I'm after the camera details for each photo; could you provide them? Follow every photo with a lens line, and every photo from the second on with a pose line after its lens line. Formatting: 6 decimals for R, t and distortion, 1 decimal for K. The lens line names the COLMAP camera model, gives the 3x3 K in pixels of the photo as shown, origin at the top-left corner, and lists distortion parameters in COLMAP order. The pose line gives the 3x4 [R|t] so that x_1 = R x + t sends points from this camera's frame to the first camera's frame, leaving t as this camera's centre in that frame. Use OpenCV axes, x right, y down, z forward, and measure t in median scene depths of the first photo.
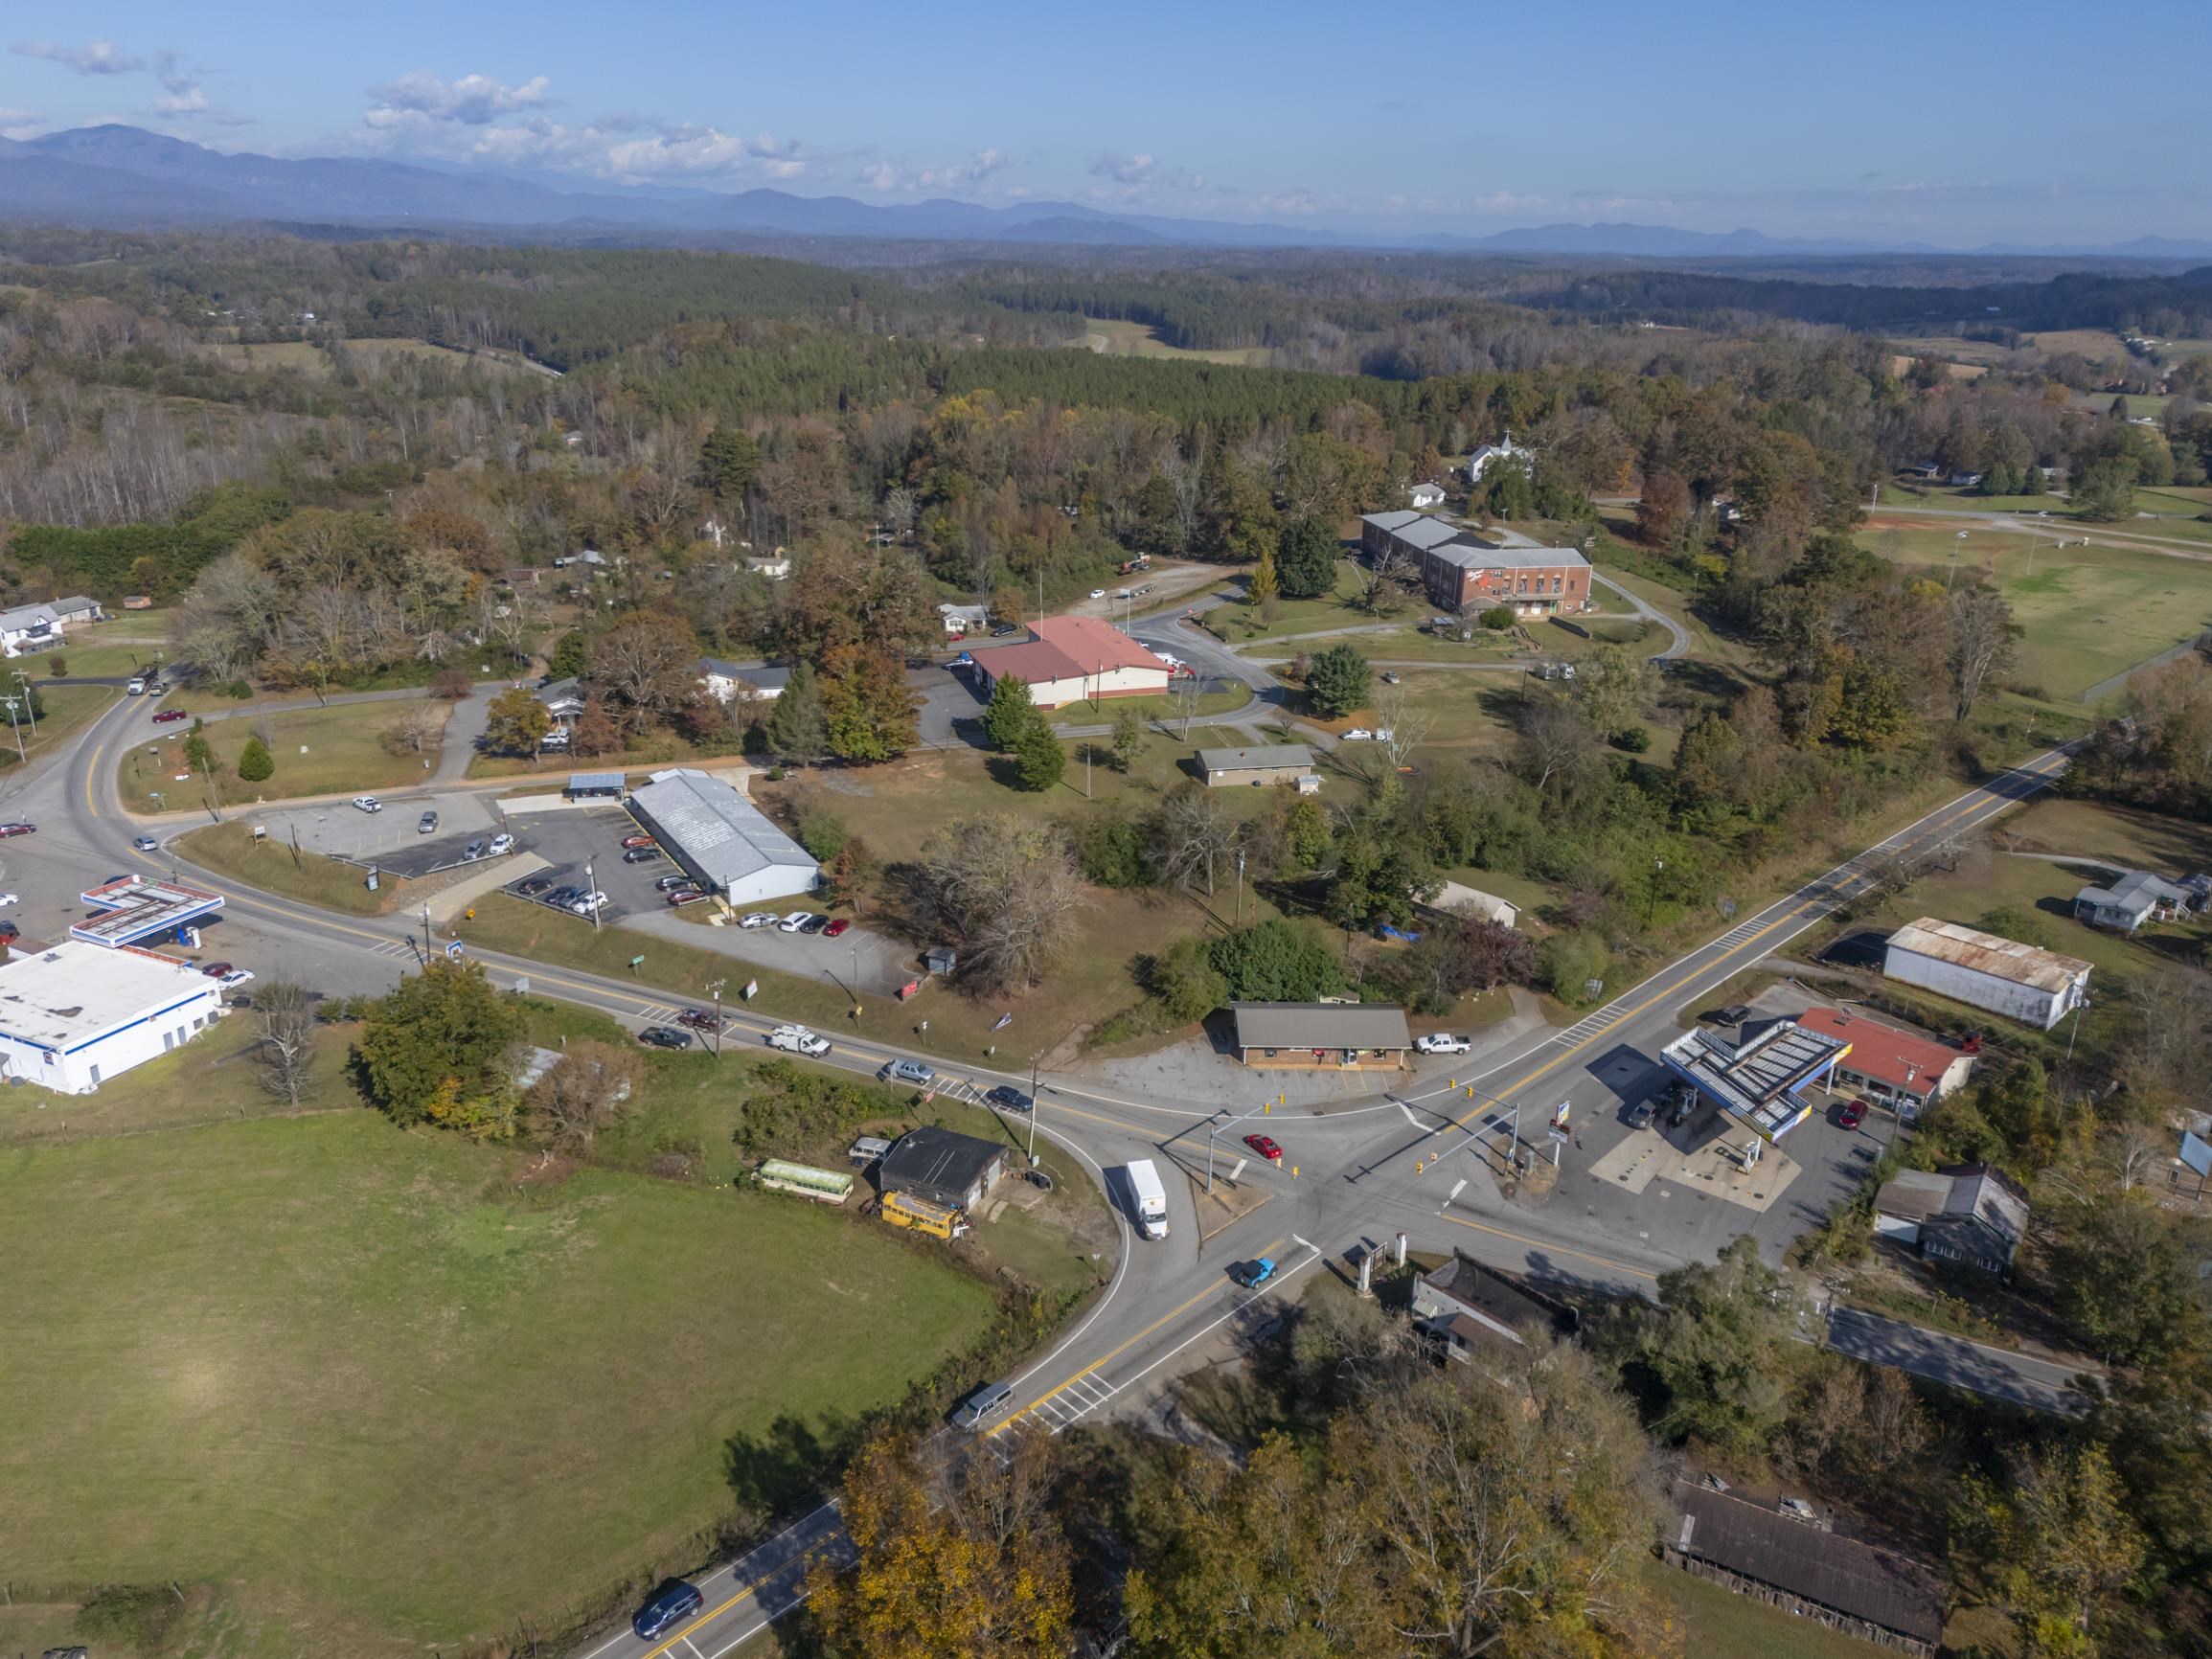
lens RADIAL K [[1656.1, 0, 1106.0], [0, 1656.1, 829.5], [0, 0, 1]] dist [0.078901, -0.045630]
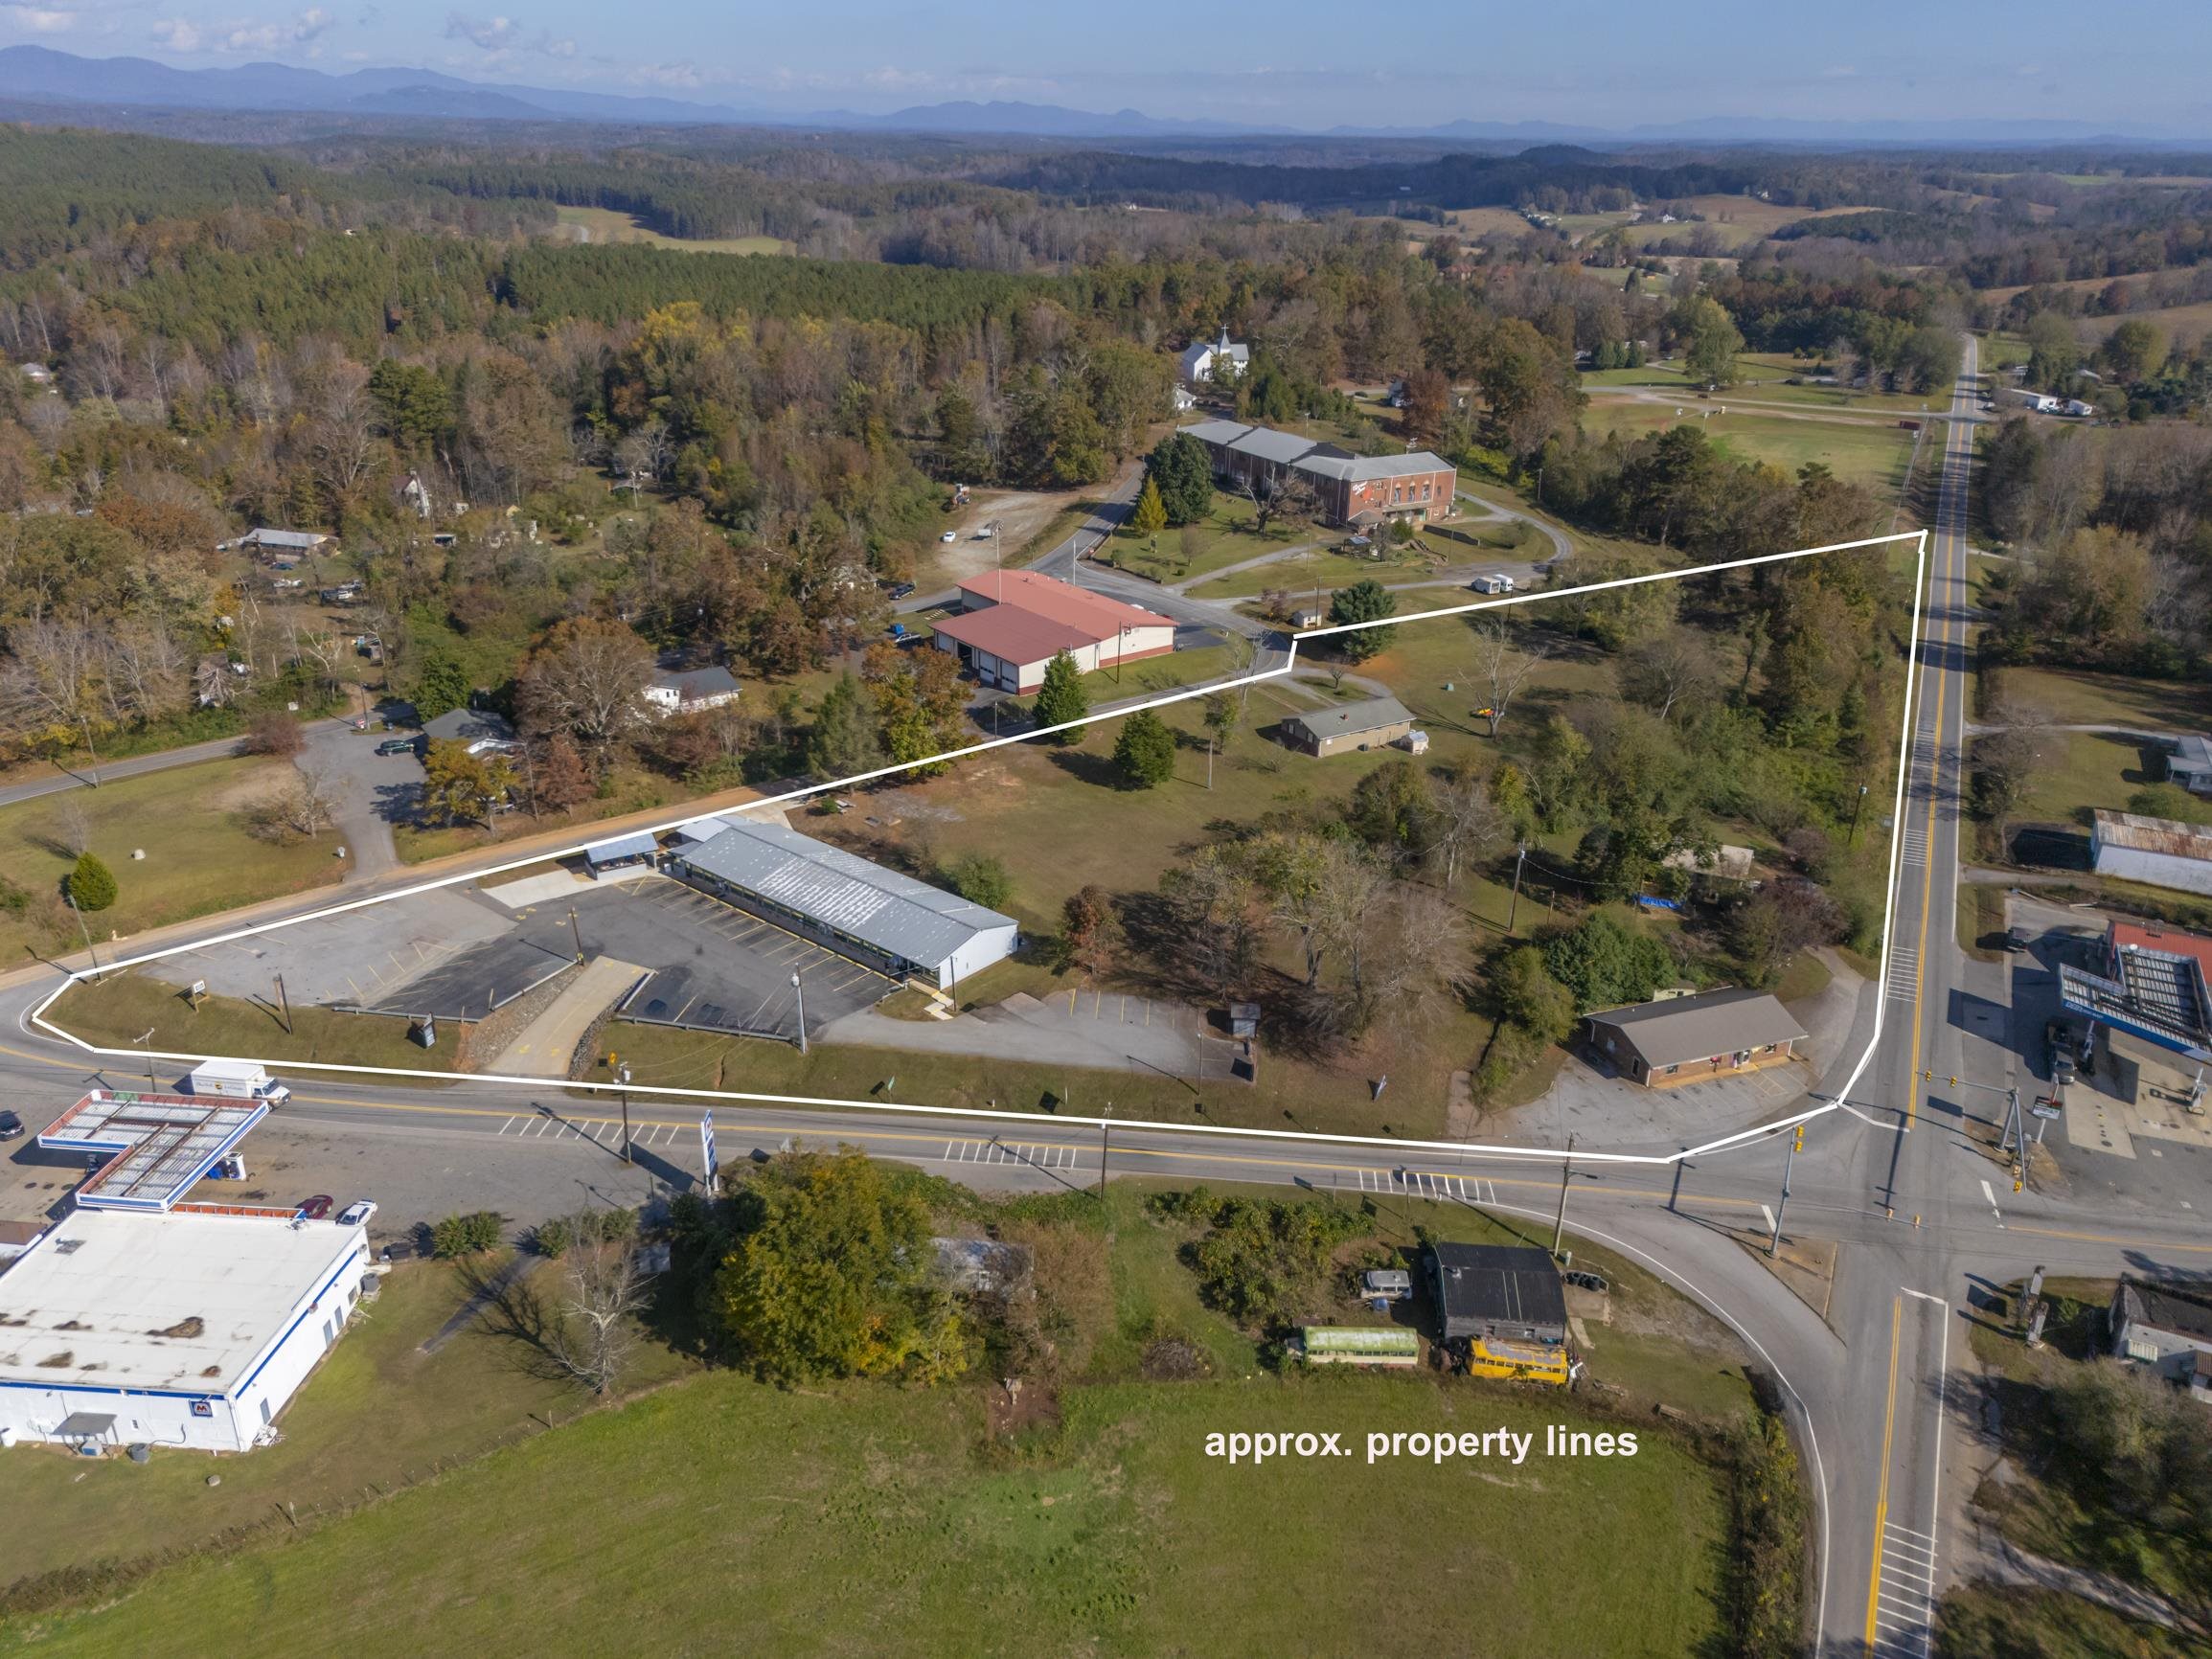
lens RADIAL K [[1656.1, 0, 1106.0], [0, 1656.1, 829.5], [0, 0, 1]] dist [0.078901, -0.045630]
pose [[0.940490, -0.136068, 0.311390, -0.273037], [0.116171, 0.989866, 0.081673, -0.061188], [-0.319347, -0.040638, 0.946766, 0.154466]]
